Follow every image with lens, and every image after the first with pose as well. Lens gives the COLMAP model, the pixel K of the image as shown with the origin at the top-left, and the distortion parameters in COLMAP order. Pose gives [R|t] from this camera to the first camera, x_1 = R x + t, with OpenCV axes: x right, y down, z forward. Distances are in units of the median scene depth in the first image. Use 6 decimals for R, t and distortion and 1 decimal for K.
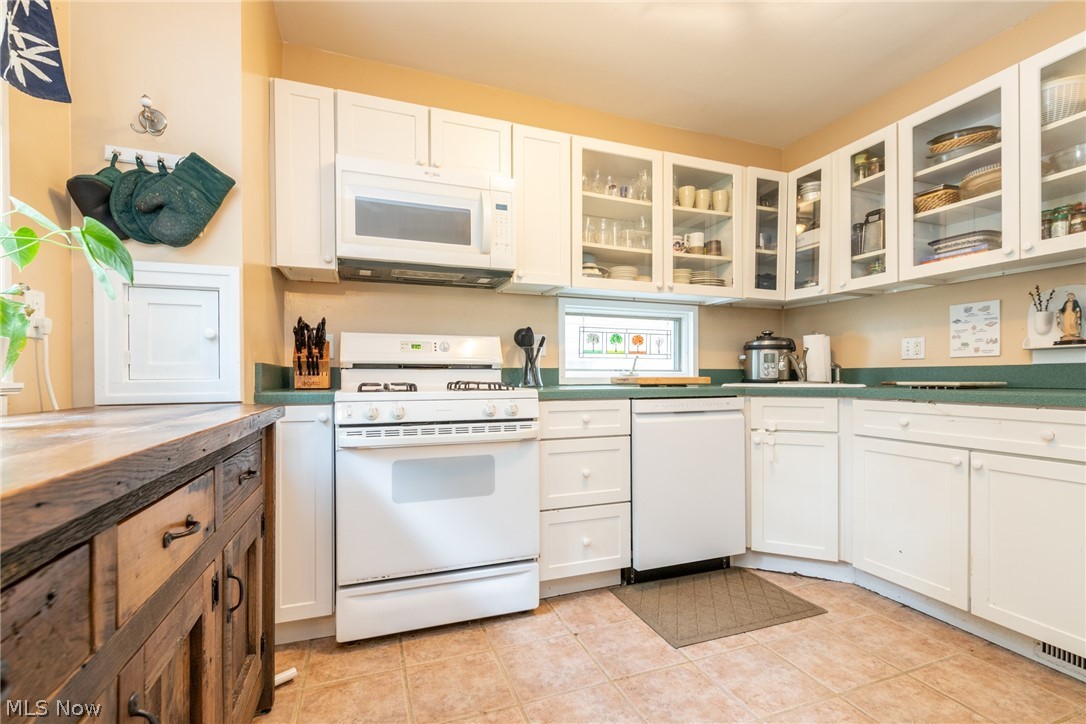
lens RADIAL K [[485.4, 0, 545.8], [0, 485.4, 378.5], [0, 0, 1]] dist [-0.000014, 0.000003]
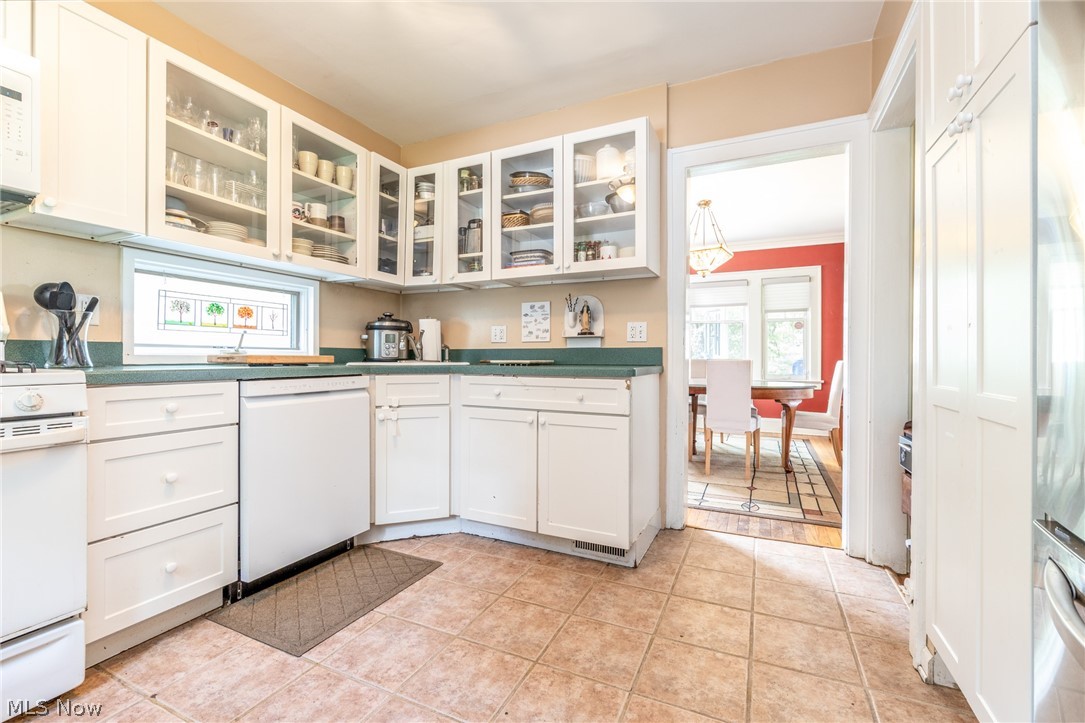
lens RADIAL K [[465.3, 0, 542.5], [0, 465.3, 356.3], [0, 0, 1]] dist [-0.000348, -0.000297]
pose [[0.718026, 0.006300, 0.695988, -0.008282], [-0.002065, 0.999974, -0.006922, 0.004327], [-0.696013, 0.003533, 0.718020, 0.050686]]
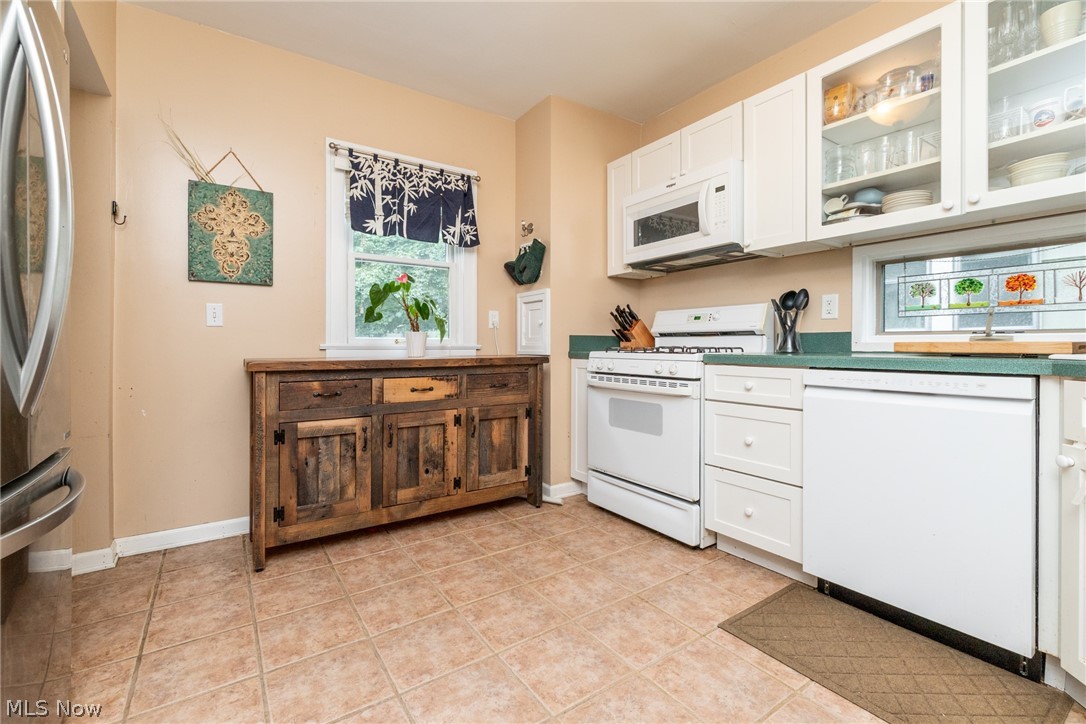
lens RADIAL K [[478.4, 0, 538.4], [0, 478.4, 345.0], [0, 0, 1]] dist [0.000192, -0.000062]
pose [[0.225772, 0.004301, -0.974171, 0.836854], [-0.002233, 0.999990, 0.003897, -0.000986], [0.974178, 0.001296, 0.225779, 0.335126]]
